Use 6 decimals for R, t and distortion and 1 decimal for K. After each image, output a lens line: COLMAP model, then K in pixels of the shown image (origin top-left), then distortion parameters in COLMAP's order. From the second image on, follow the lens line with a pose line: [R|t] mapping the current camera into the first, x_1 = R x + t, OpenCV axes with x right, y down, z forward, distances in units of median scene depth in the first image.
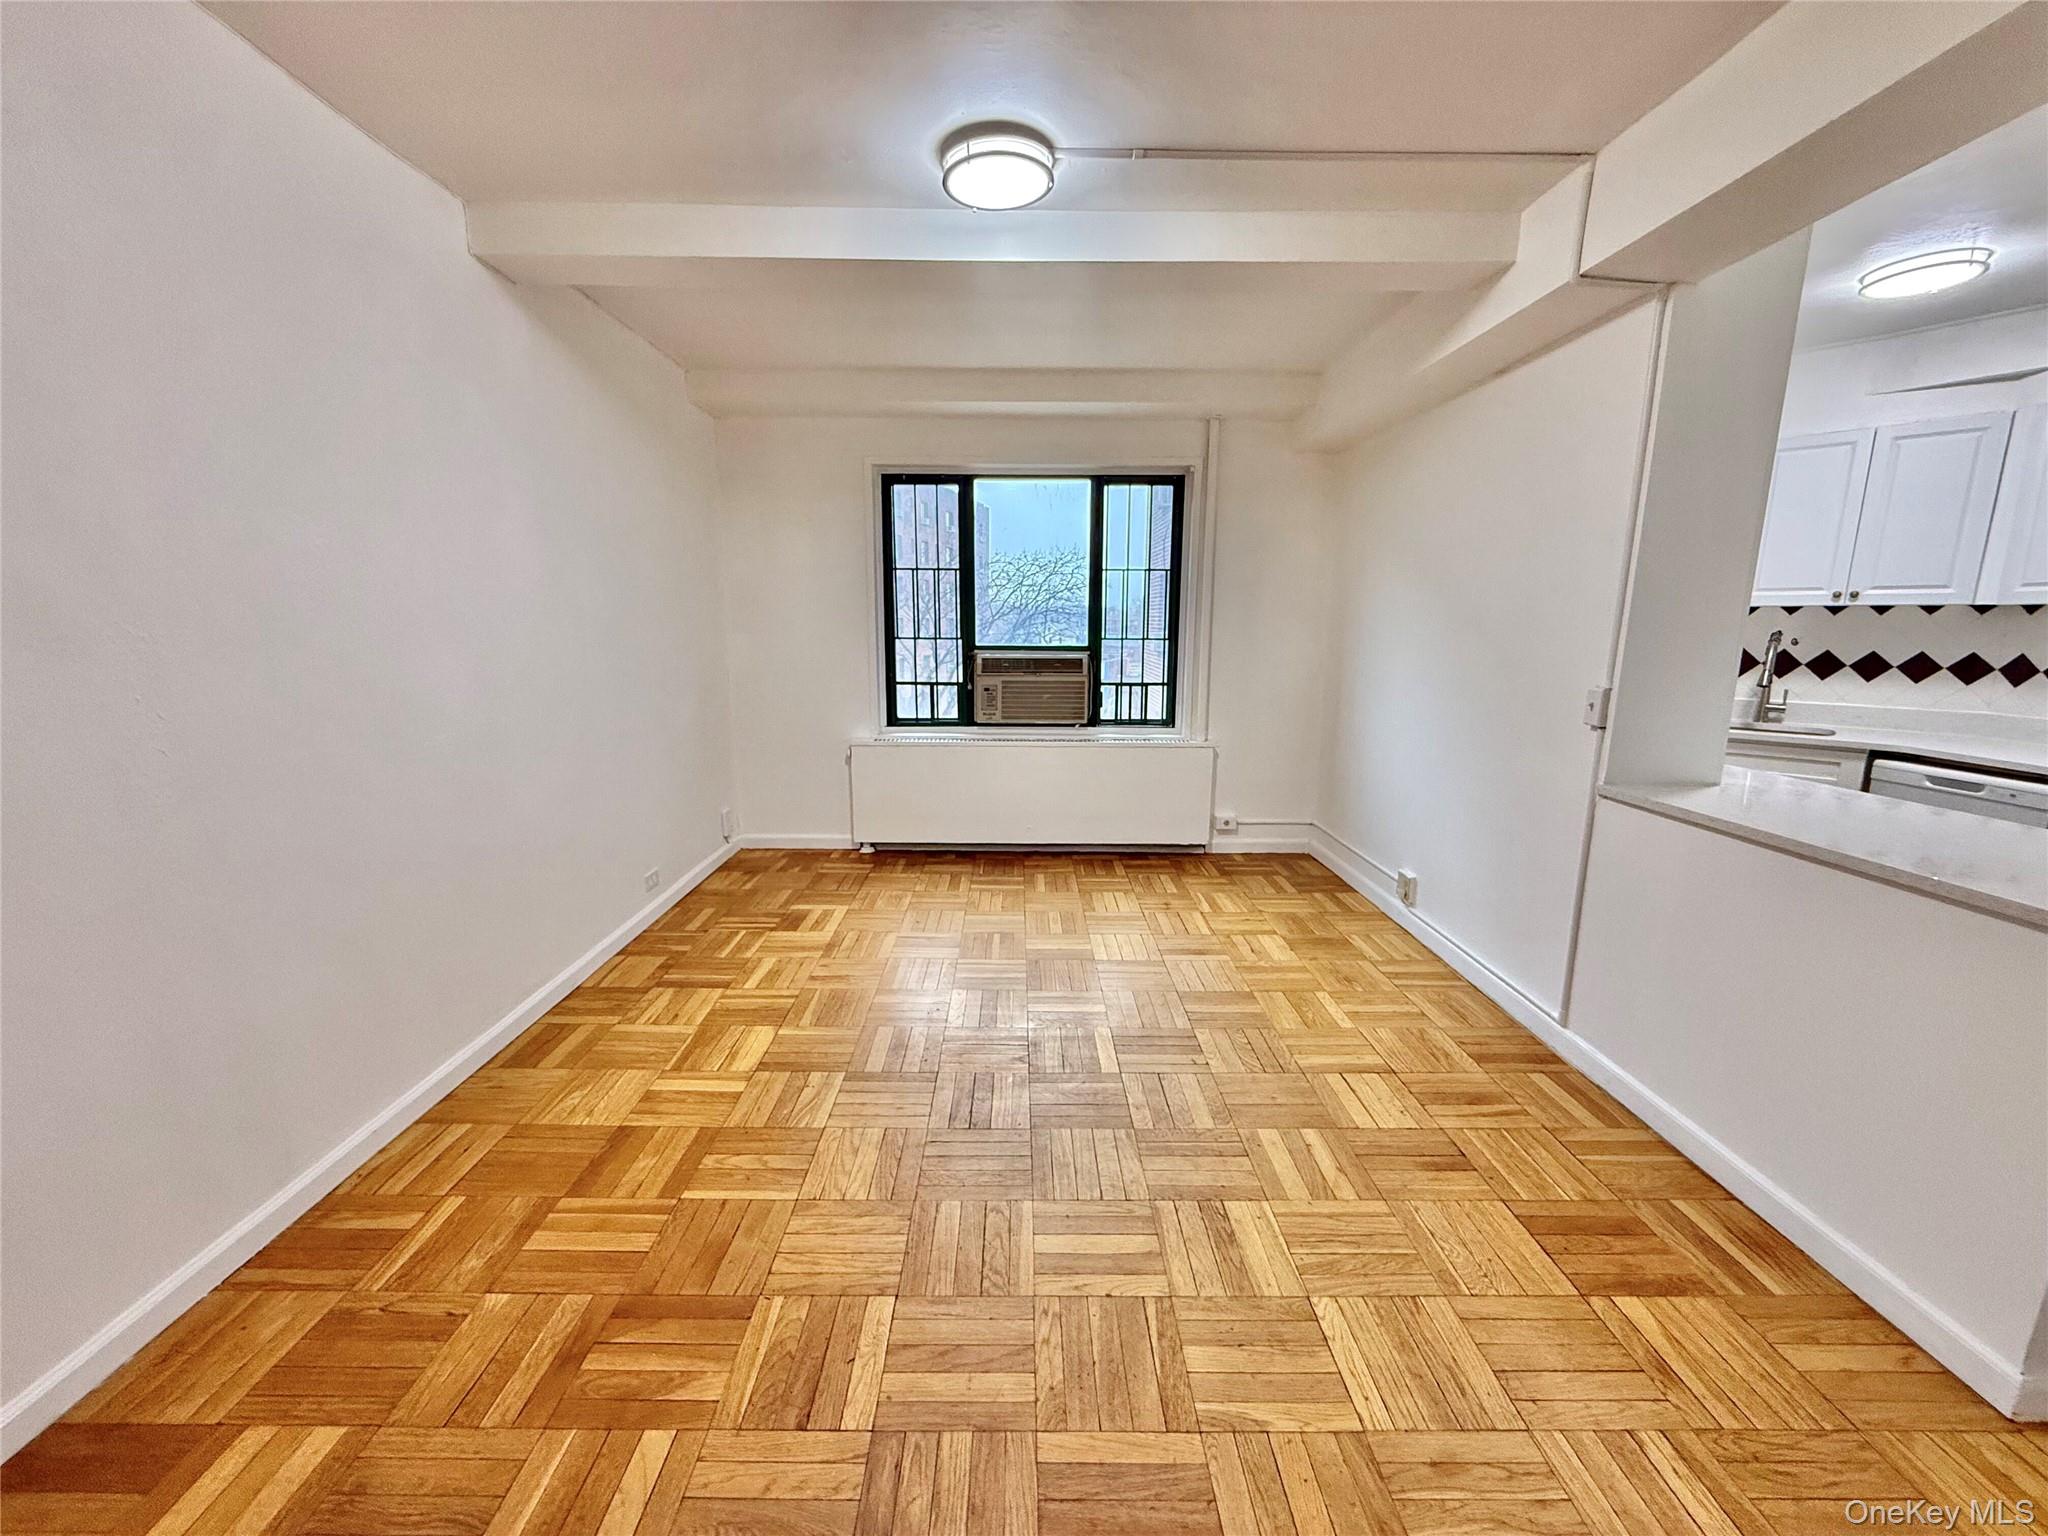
lens RADIAL K [[815.5, 0, 1019.0], [0, 815.5, 768.4], [0, 0, 1]] dist [-0.000456, 0.000231]
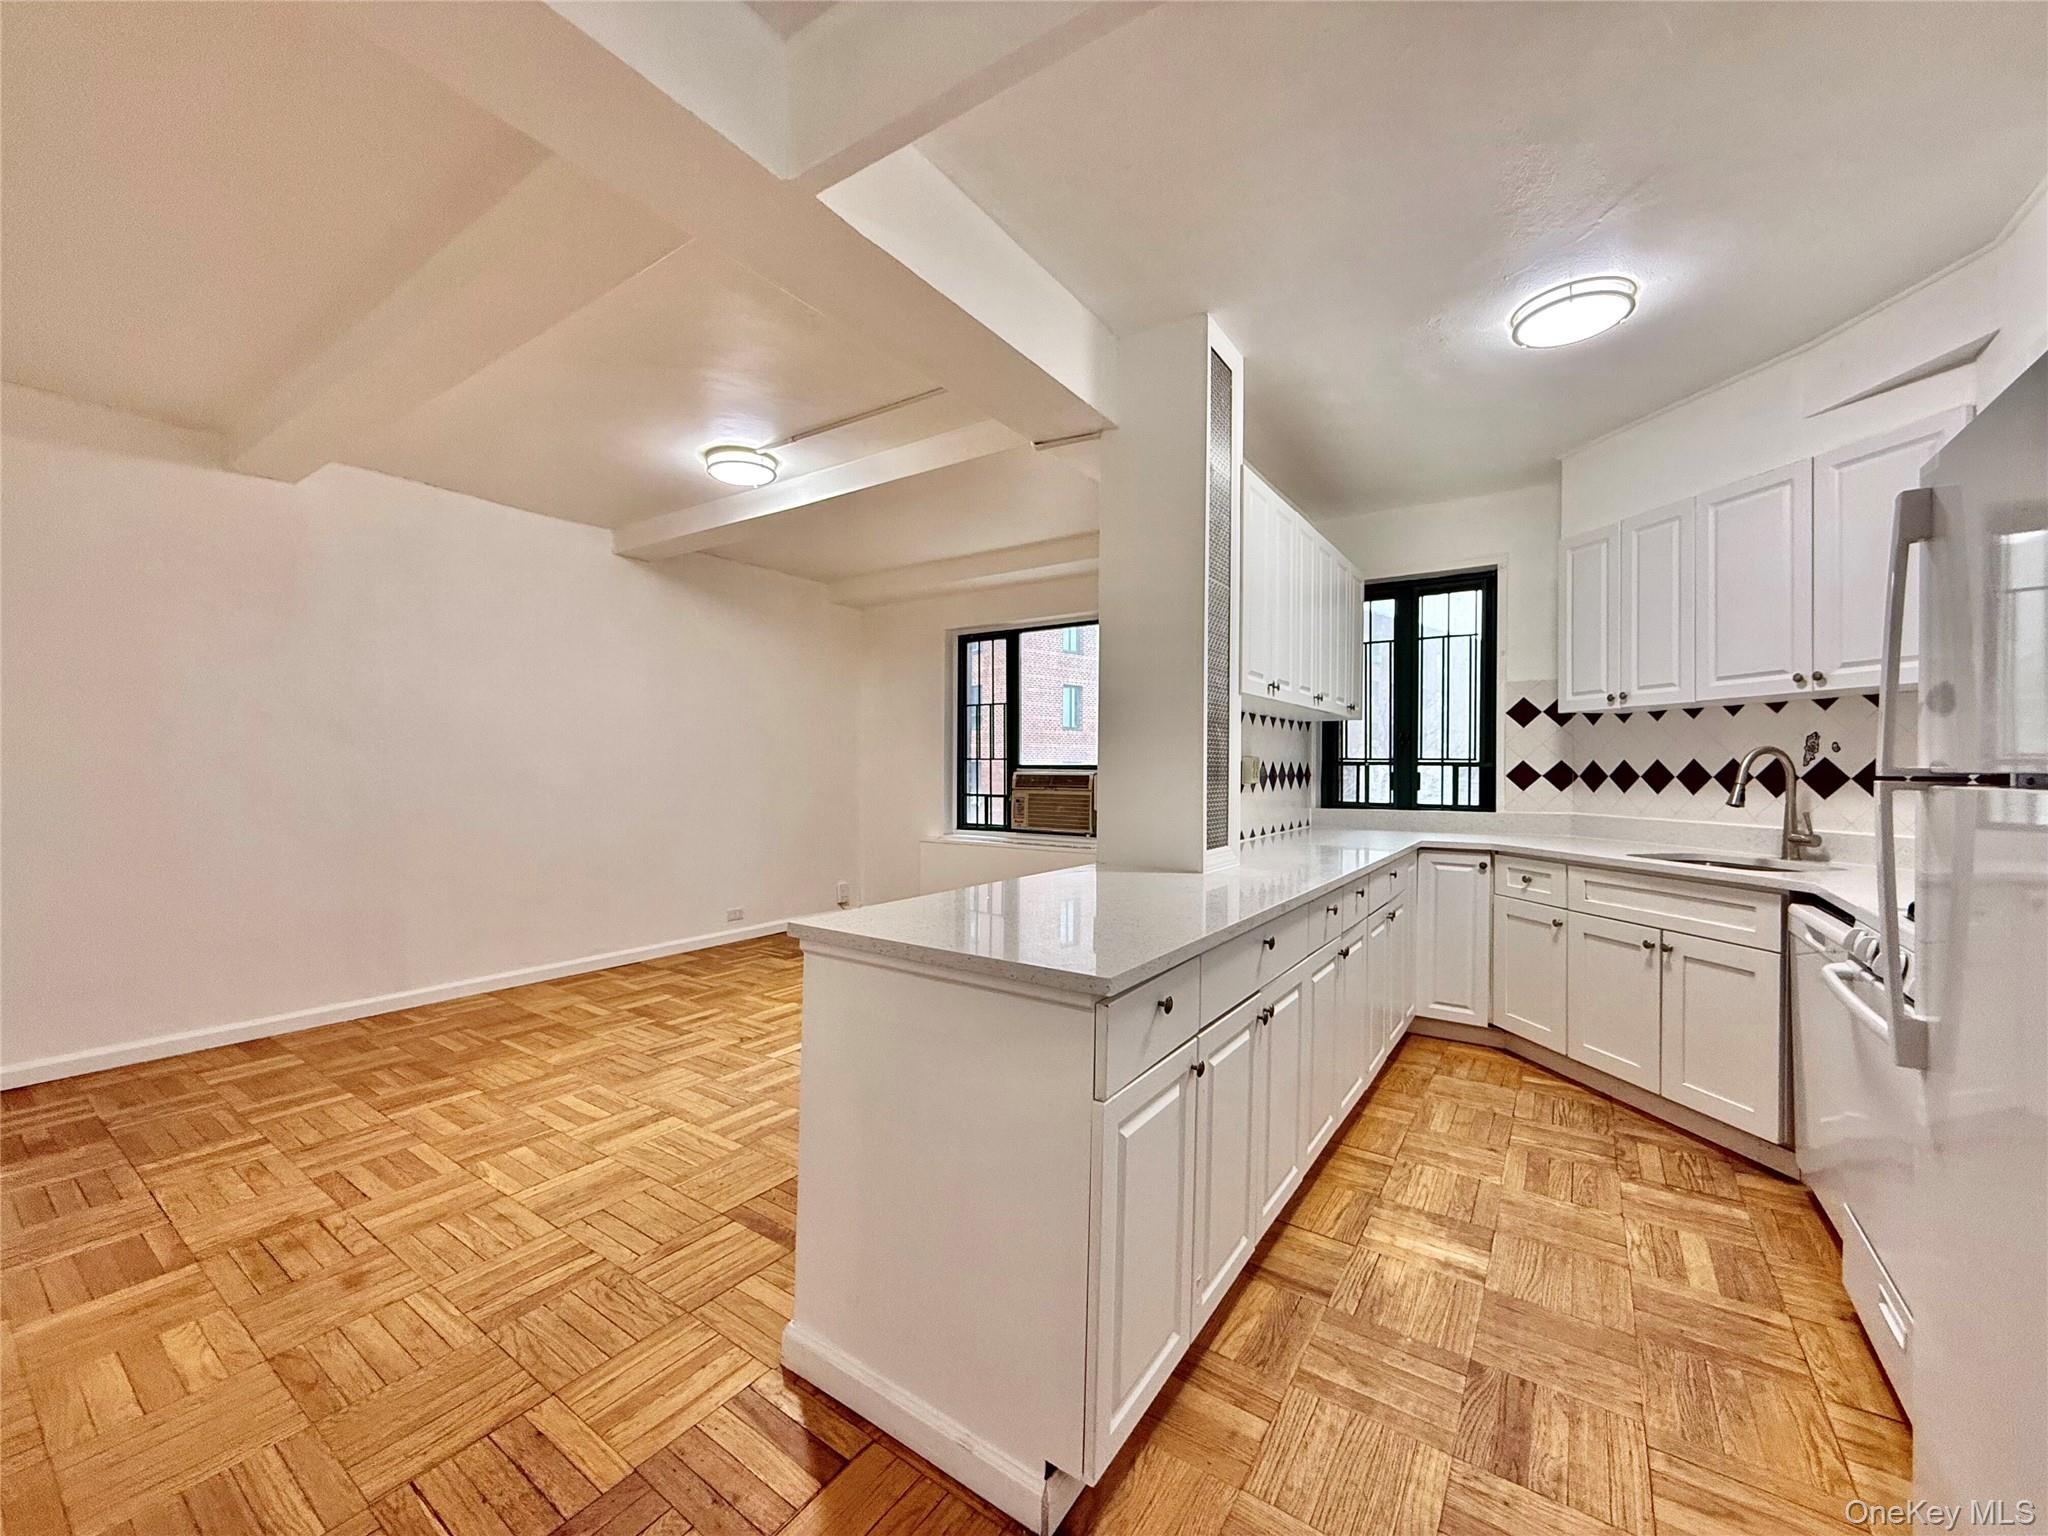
lens RADIAL K [[815.5, 0, 1019.0], [0, 815.5, 768.4], [0, 0, 1]] dist [-0.000456, 0.000231]
pose [[0.820624, -0.000001, -0.571468, 0.907954], [-0.104248, 0.983220, -0.149700, 0.048799], [0.561879, 0.182421, 0.806855, 0.046676]]
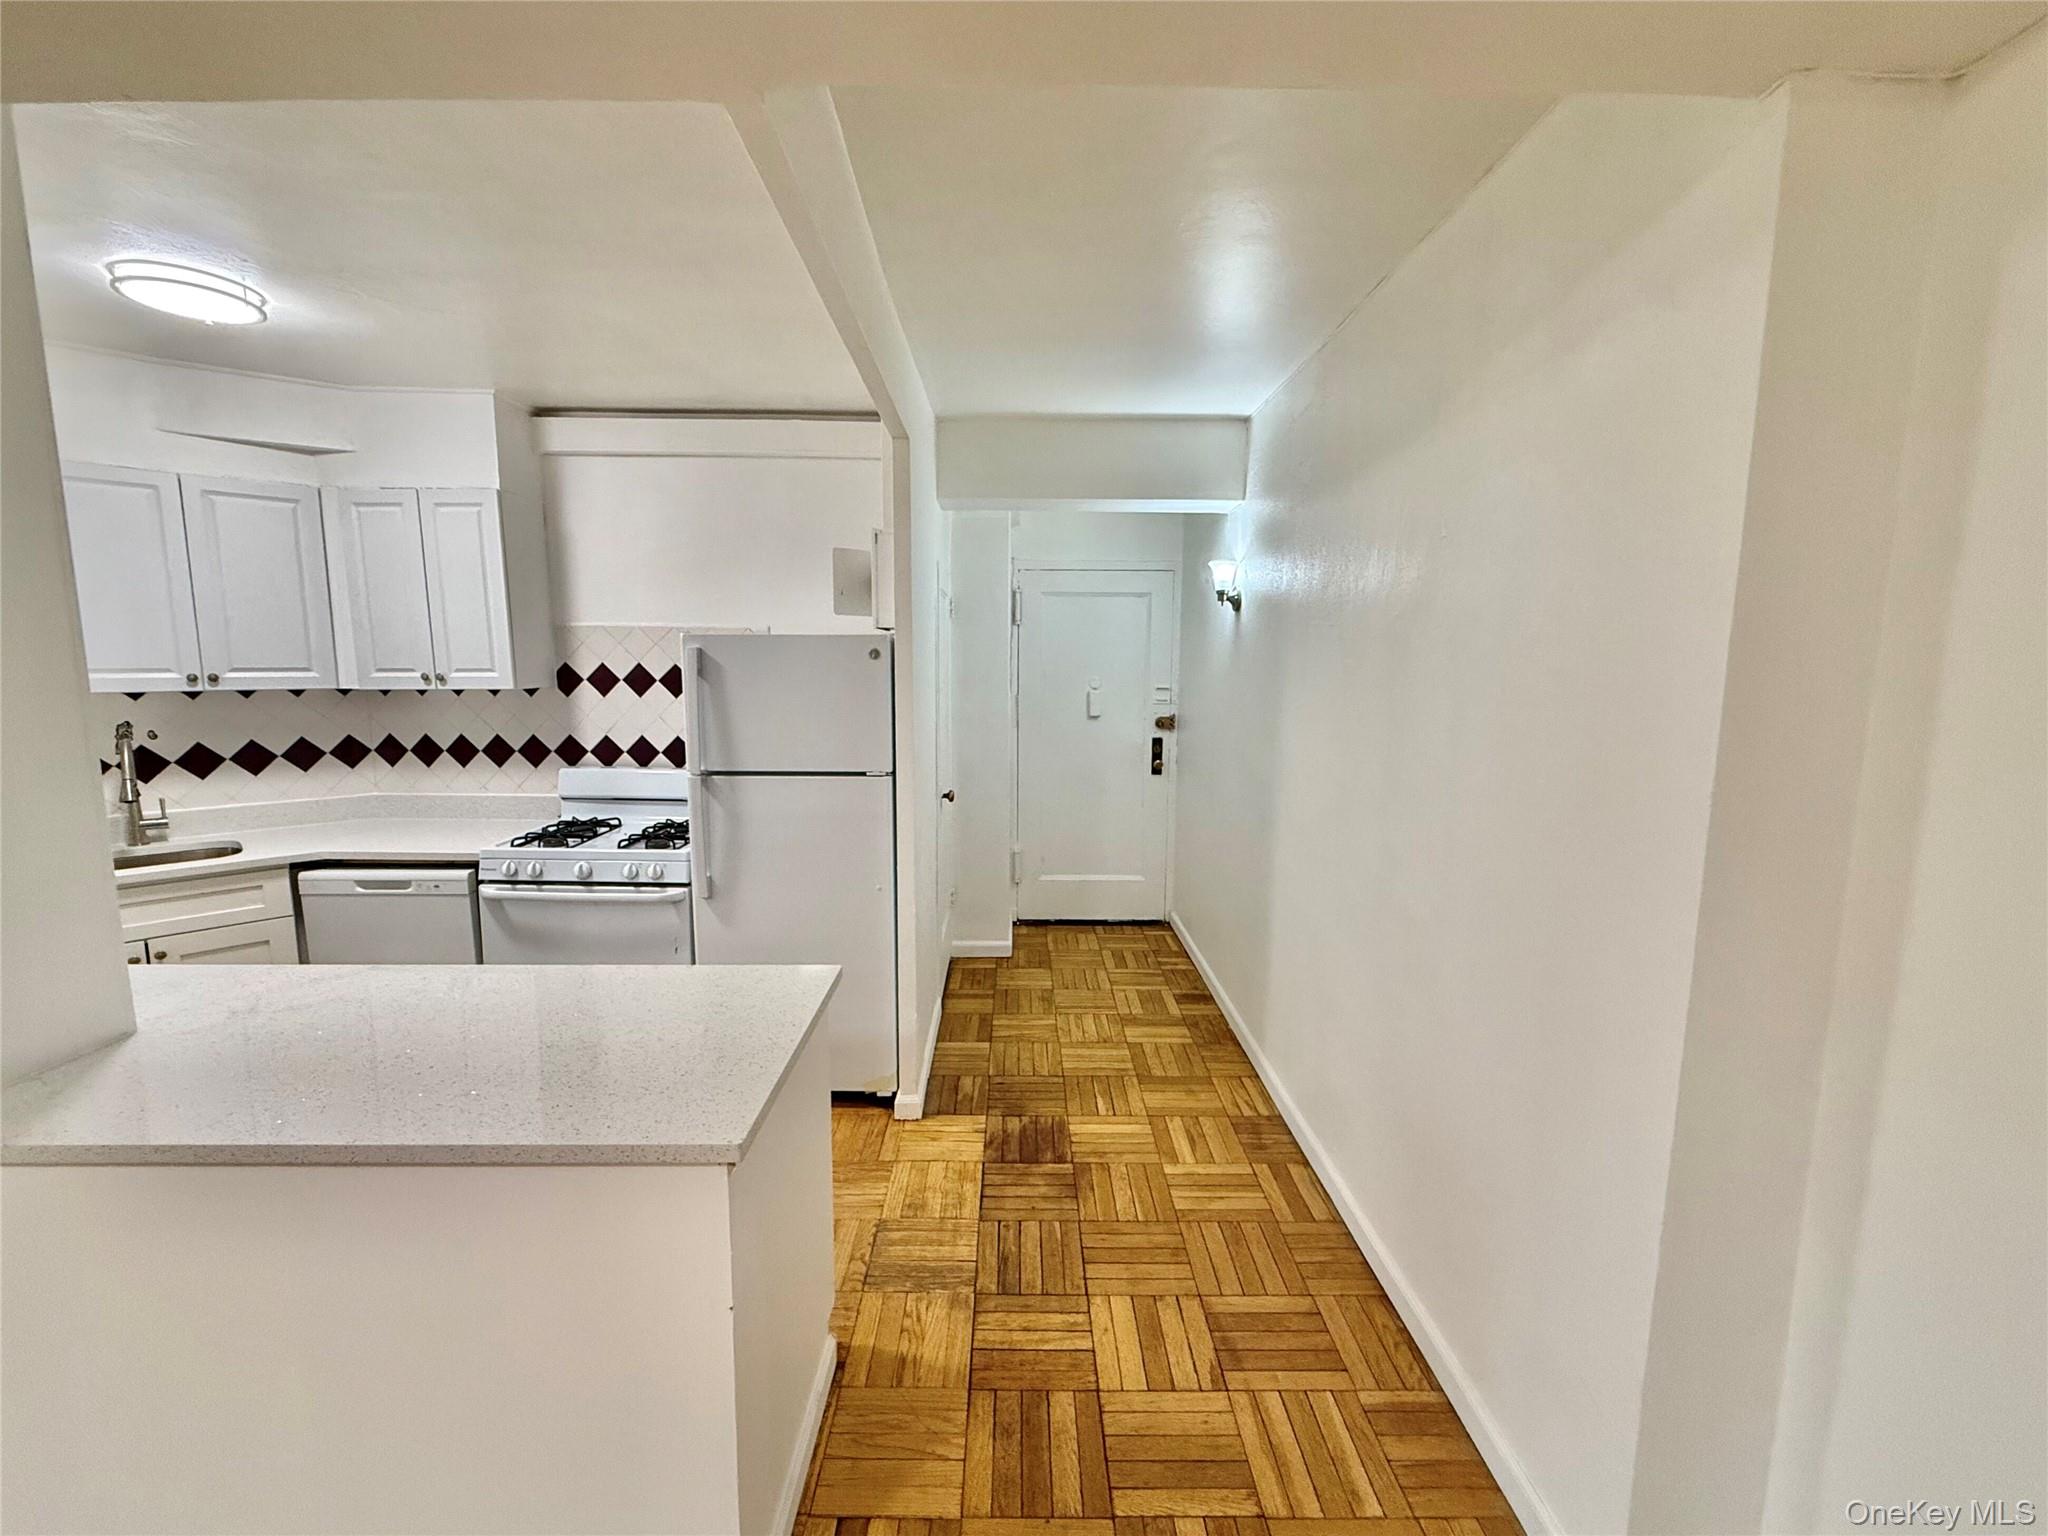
lens RADIAL K [[844.8, 0, 1016.1], [0, 844.8, 770.4], [0, 0, 1]] dist [-0.000747, 0.000032]
pose [[-0.000441, -0.136743, 0.990606, 0.190944], [0.175133, 0.975286, 0.134706, -0.102548], [-0.984545, 0.173547, 0.023518, 0.222703]]
